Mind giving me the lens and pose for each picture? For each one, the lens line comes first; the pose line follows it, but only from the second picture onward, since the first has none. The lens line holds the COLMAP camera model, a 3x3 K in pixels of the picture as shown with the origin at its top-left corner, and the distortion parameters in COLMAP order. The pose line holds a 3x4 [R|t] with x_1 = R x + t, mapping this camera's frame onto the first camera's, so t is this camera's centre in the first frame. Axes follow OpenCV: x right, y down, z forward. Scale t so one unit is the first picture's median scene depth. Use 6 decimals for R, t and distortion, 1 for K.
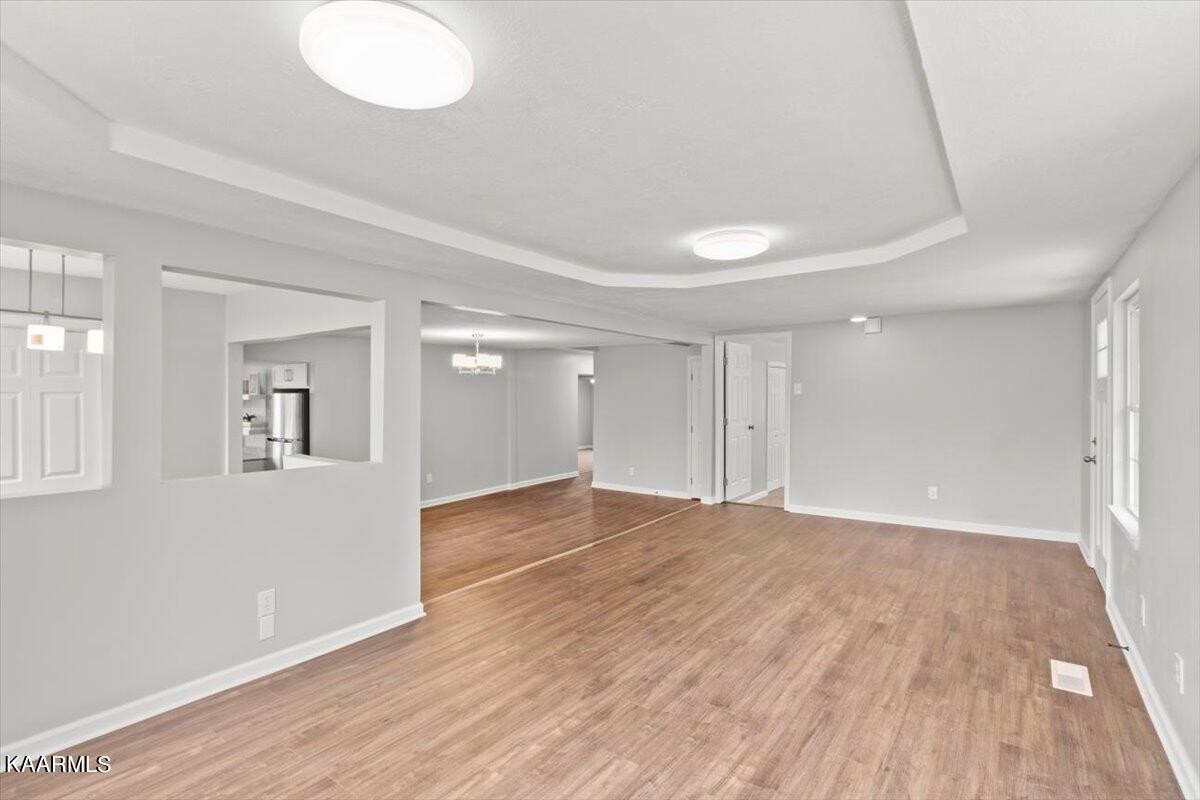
lens RADIAL K [[555.5, 0, 596.6], [0, 555.5, 389.3], [0, 0, 1]] dist [0.002657, 0.000159]
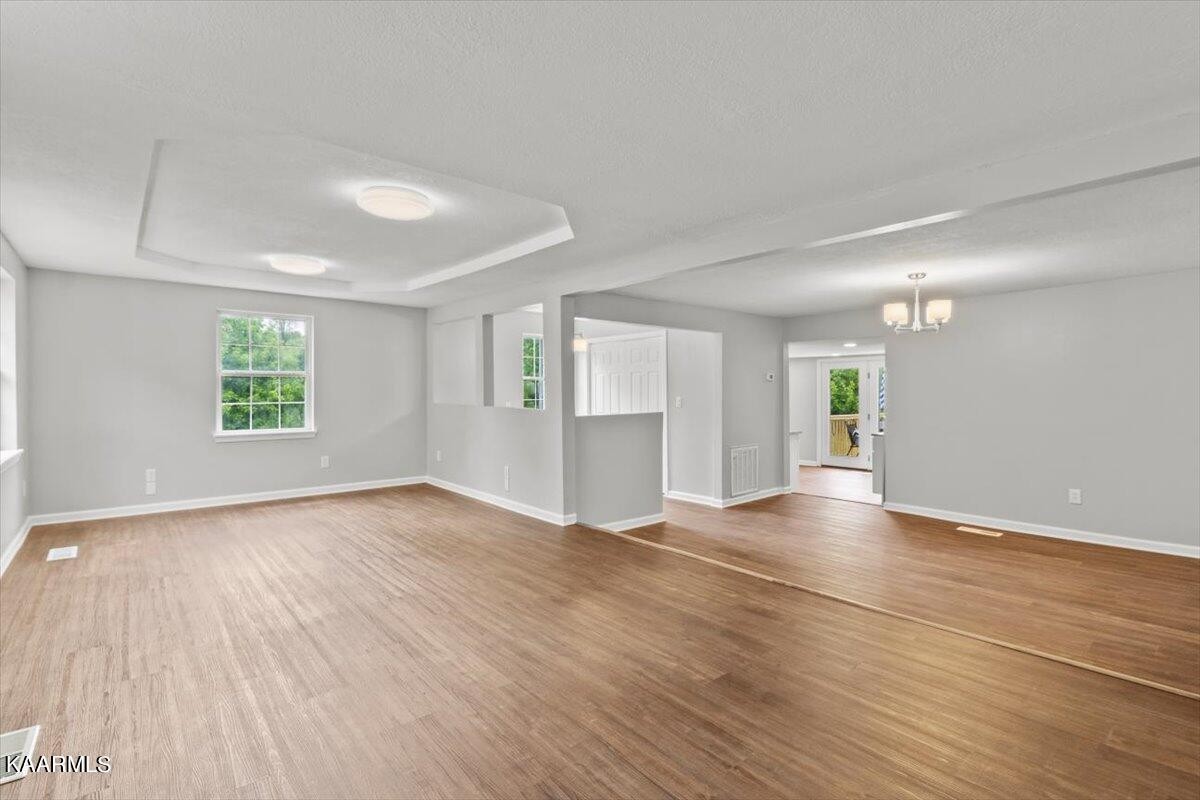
lens RADIAL K [[555.5, 0, 596.6], [0, 555.5, 389.3], [0, 0, 1]] dist [0.002657, 0.000159]
pose [[-0.217715, 0.004180, -0.976003, 0.920265], [0.020340, 0.999793, -0.000256, 0.061739], [0.975800, -0.019907, -0.217755, 1.252039]]
